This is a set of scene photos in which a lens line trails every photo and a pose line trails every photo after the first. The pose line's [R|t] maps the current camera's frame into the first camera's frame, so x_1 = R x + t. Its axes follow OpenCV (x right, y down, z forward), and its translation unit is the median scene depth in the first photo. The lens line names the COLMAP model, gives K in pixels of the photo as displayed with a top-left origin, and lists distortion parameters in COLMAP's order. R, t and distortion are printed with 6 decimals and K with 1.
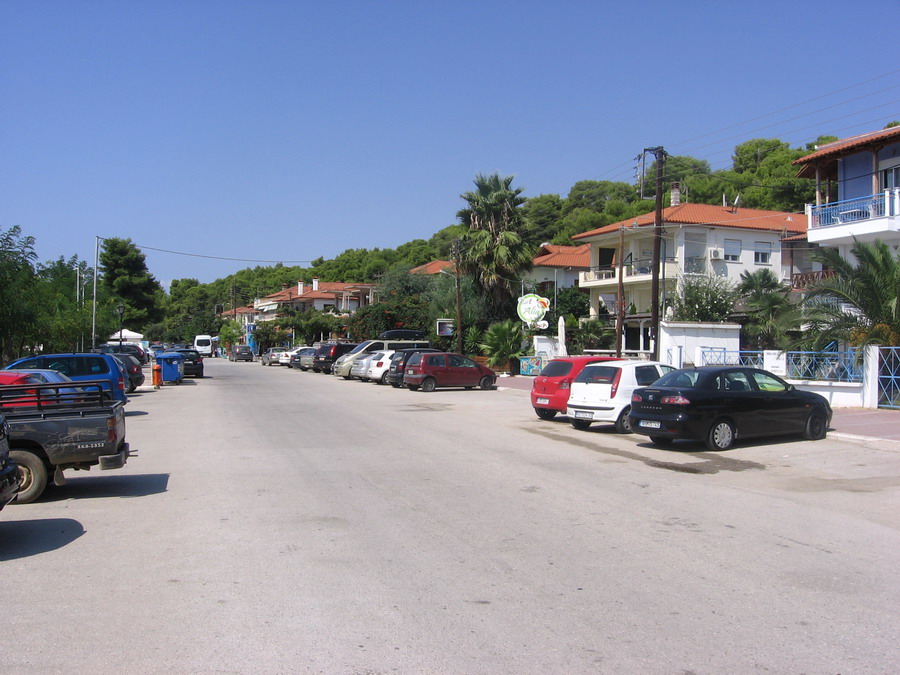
lens RADIAL K [[935.7, 0, 450.0], [0, 935.7, 337.5], [0, 0, 1]] dist [-0.116758, 0.012282]
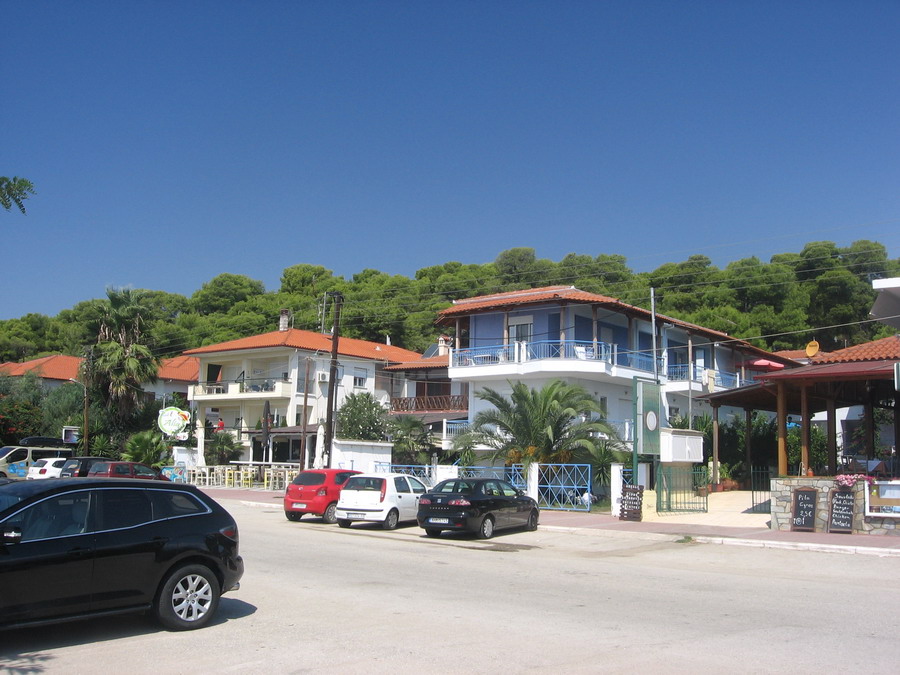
lens RADIAL K [[935.7, 0, 450.0], [0, 935.7, 337.5], [0, 0, 1]] dist [-0.116758, 0.012282]
pose [[0.870451, 0.076673, 0.486248, -0.156109], [-0.018768, 0.992246, -0.122864, -0.001606], [-0.491898, 0.097821, 0.865140, -0.070950]]
